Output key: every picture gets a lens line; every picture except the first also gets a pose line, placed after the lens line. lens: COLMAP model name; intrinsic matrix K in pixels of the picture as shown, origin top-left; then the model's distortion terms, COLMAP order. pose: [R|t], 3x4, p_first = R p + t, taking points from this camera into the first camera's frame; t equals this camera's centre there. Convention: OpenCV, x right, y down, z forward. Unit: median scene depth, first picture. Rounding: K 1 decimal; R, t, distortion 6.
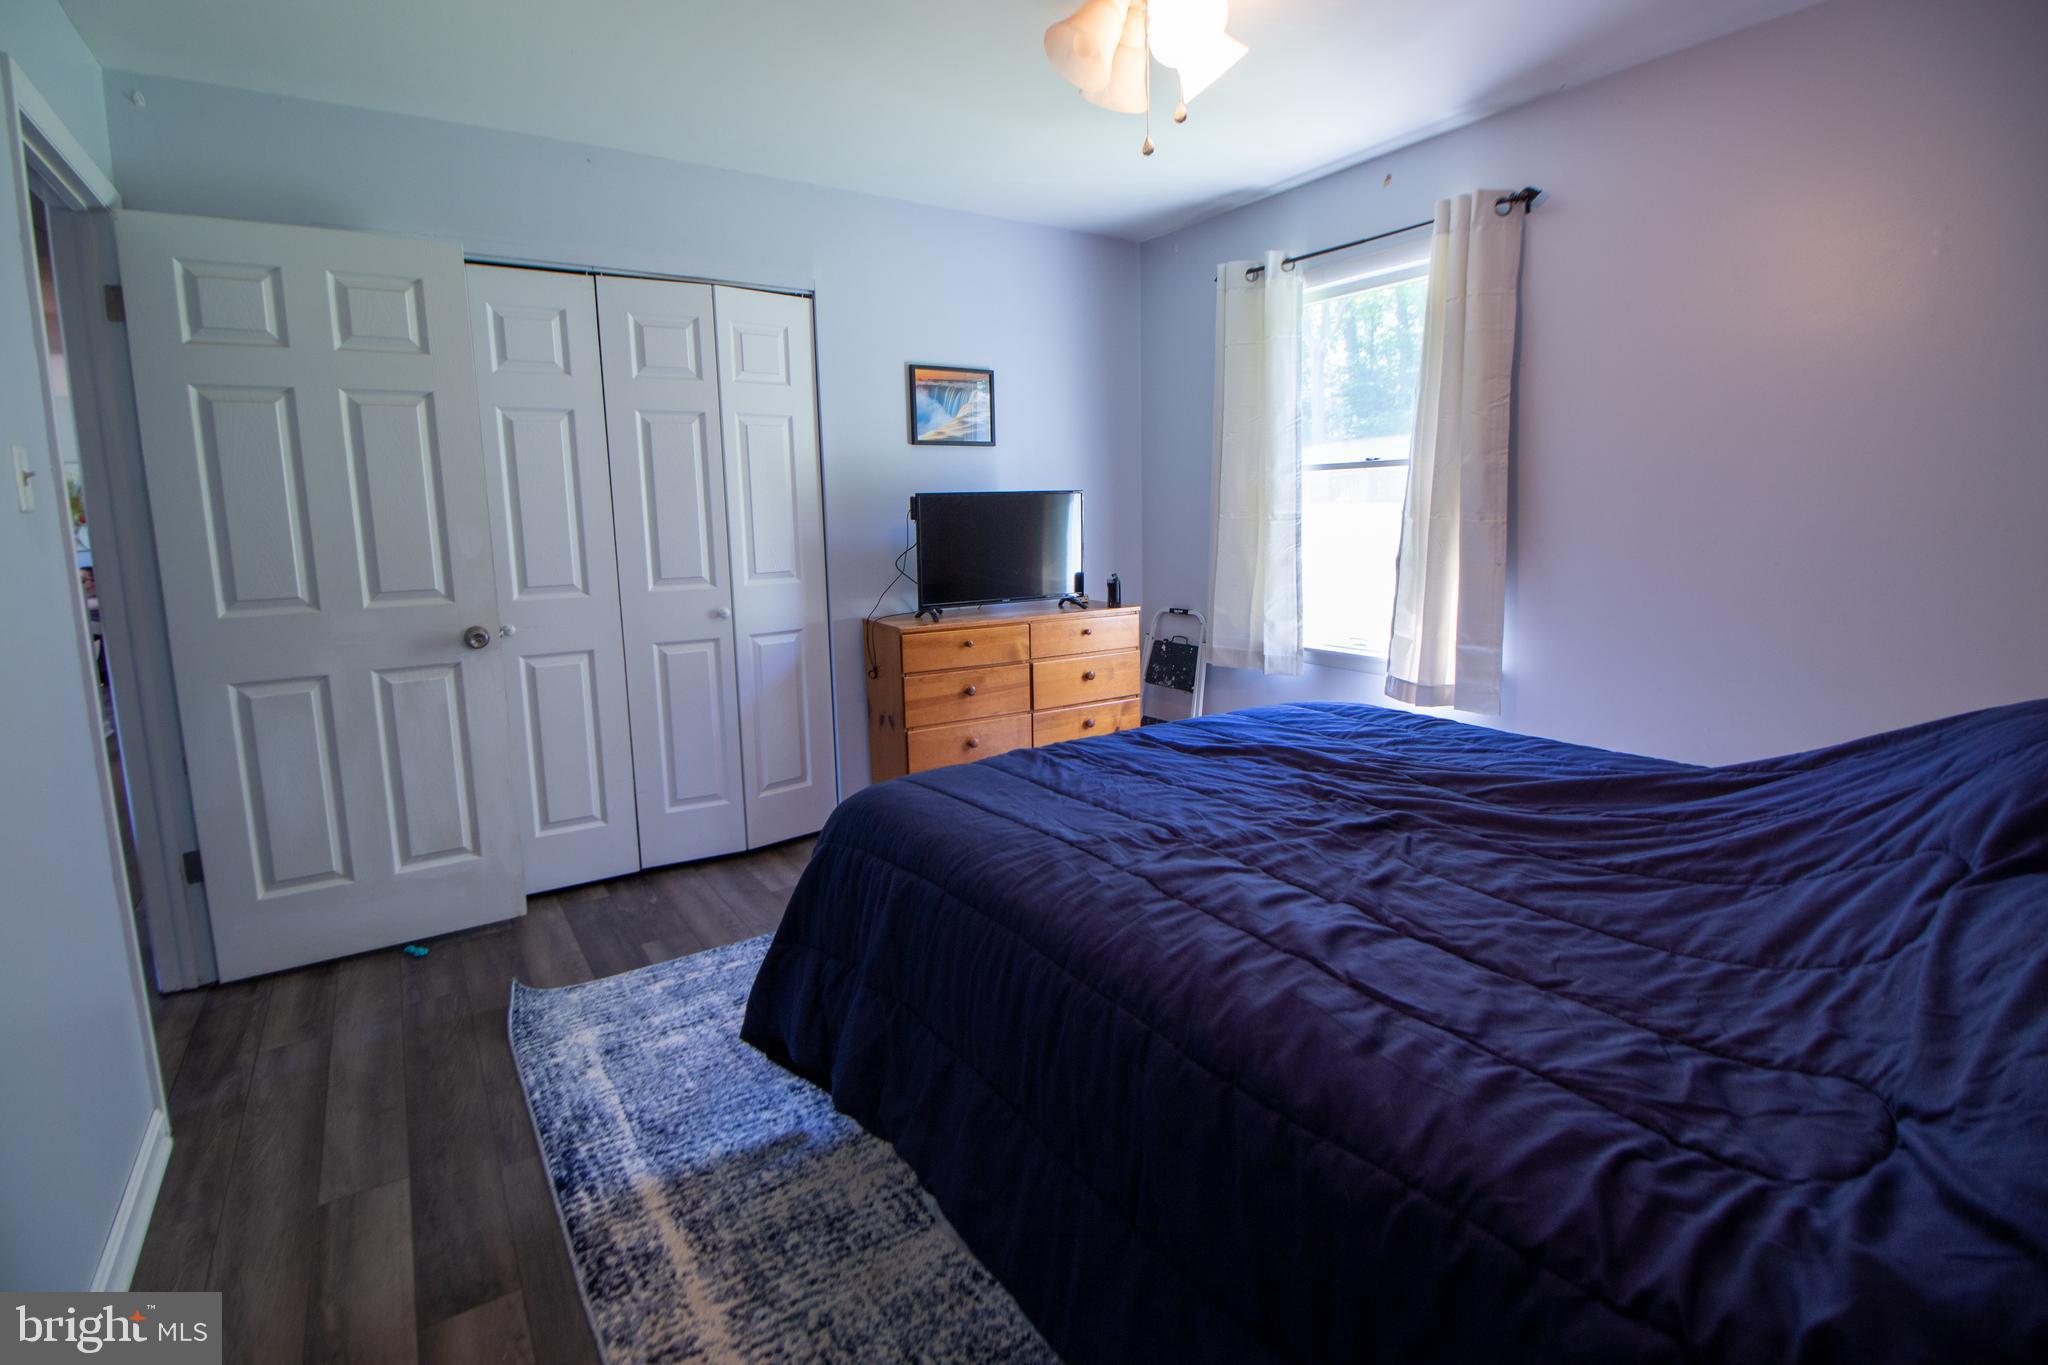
lens RADIAL K [[939.1, 0, 1029.7], [0, 939.1, 636.3], [0, 0, 1]] dist [0.000229, -0.011385]
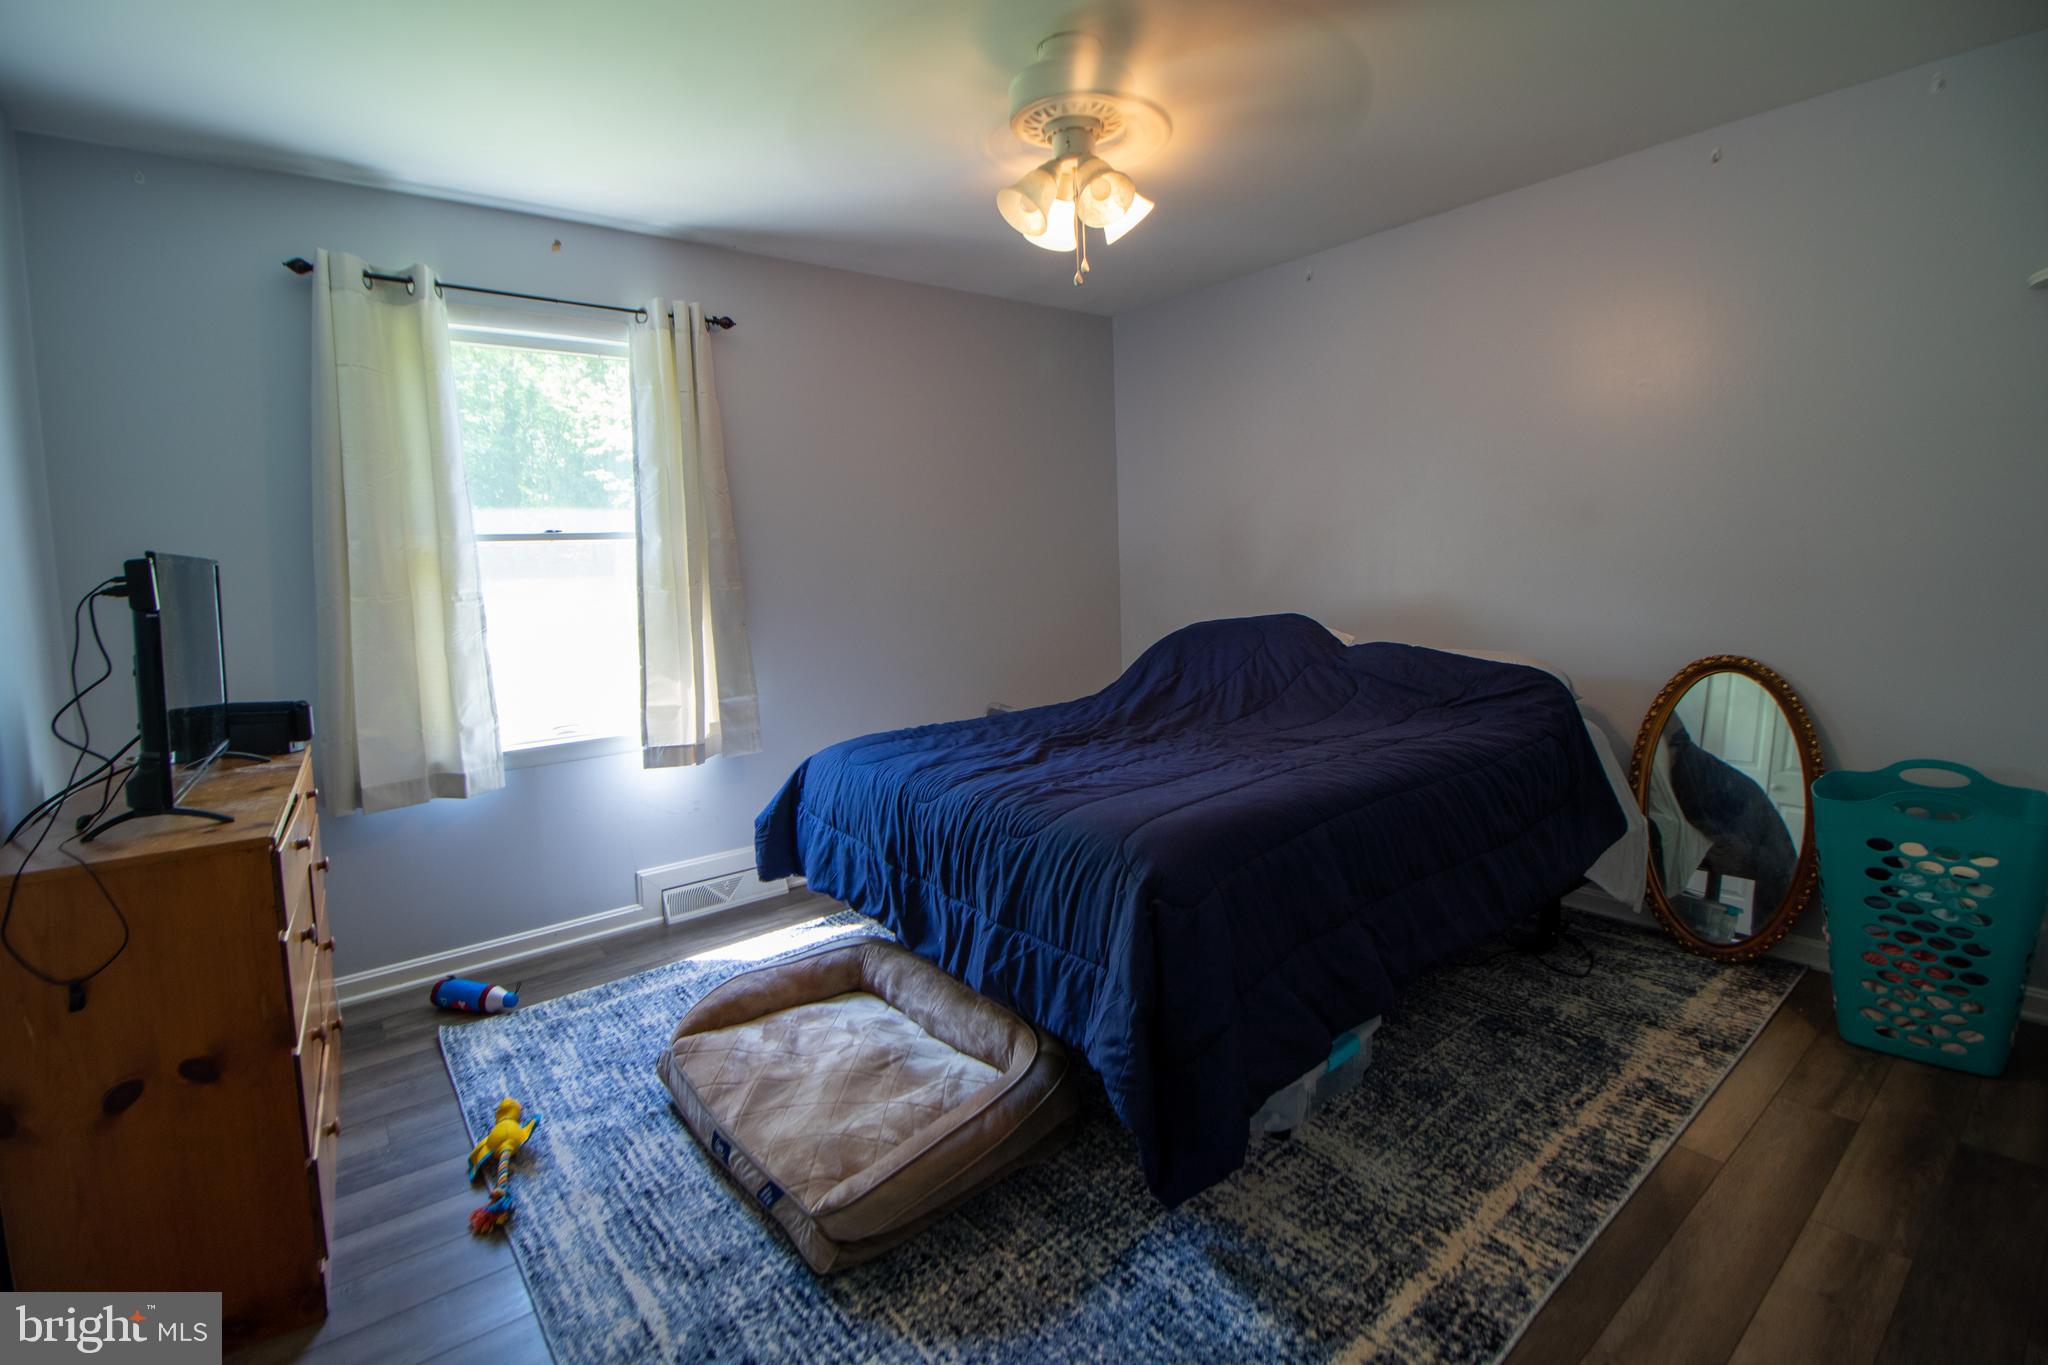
lens RADIAL K [[943.0, 0, 1015.7], [0, 943.0, 634.4], [0, 0, 1]] dist [-0.002024, -0.012112]
pose [[-0.069978, -0.054242, 0.996073, -0.740293], [0.177569, 0.981896, 0.065945, -0.085989], [-0.981617, 0.181487, -0.059079, 0.776912]]
